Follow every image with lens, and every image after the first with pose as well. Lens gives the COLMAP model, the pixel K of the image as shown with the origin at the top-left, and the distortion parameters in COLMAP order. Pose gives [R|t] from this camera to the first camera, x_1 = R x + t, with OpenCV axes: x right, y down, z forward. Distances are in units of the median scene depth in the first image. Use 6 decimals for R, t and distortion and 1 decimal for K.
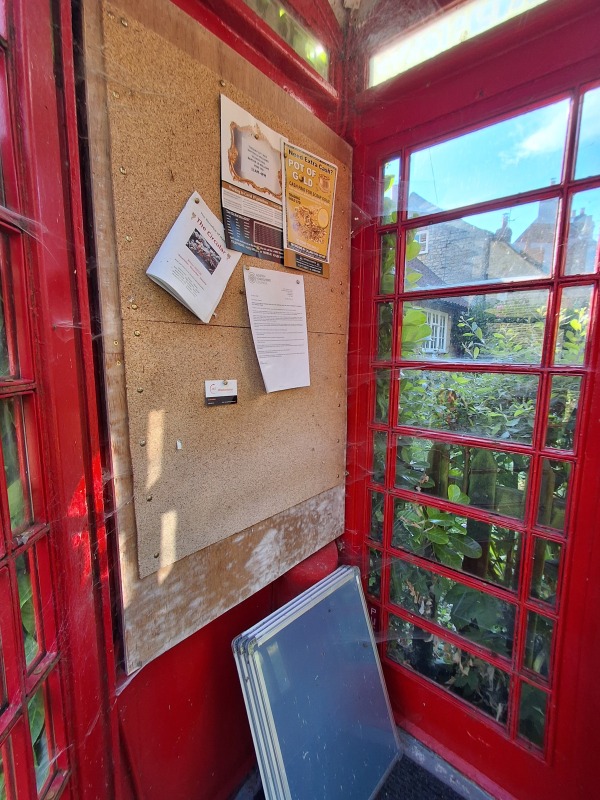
lens RADIAL K [[370.1, 0, 300.0], [0, 370.1, 400.0], [0, 0, 1]] dist [-0.002545, -0.000102]
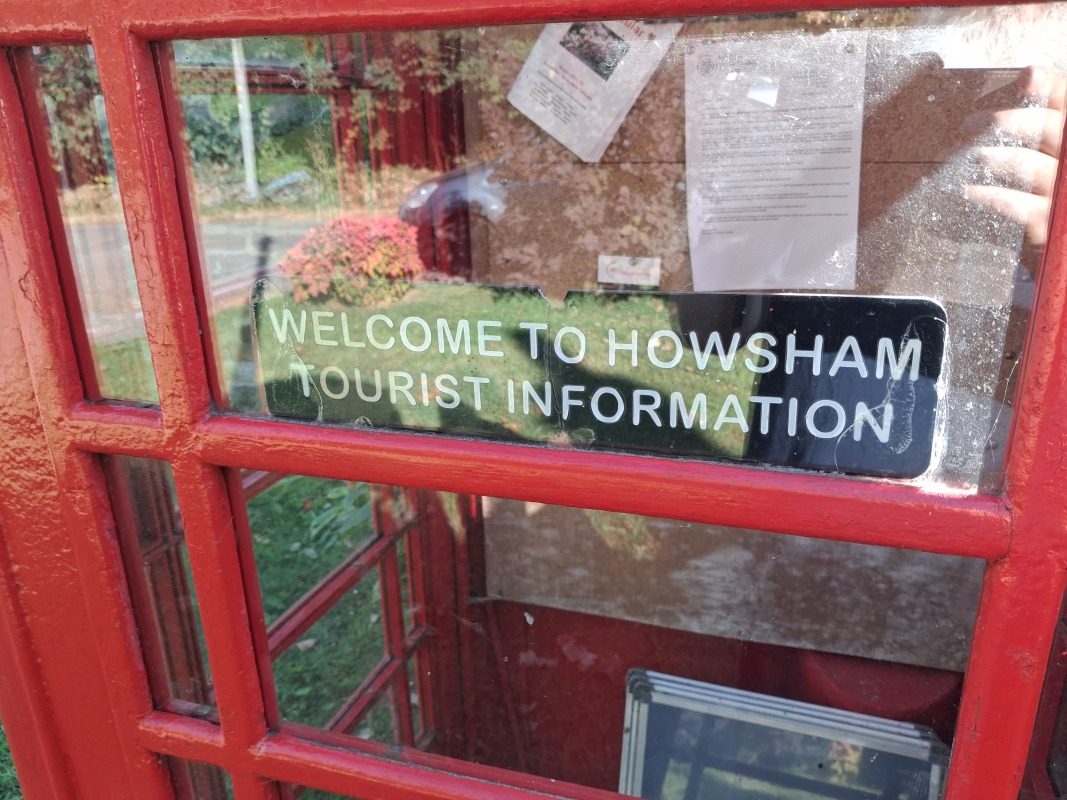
lens RADIAL K [[840.3, 0, 563.9], [0, 840.3, 399.0], [0, 0, 1]] dist [-0.004968, 0.002051]
pose [[0.379124, 0.276054, -0.883209, 0.865147], [-0.094608, 0.961026, 0.259765, -0.149540], [0.920497, -0.014924, 0.390465, 0.311452]]
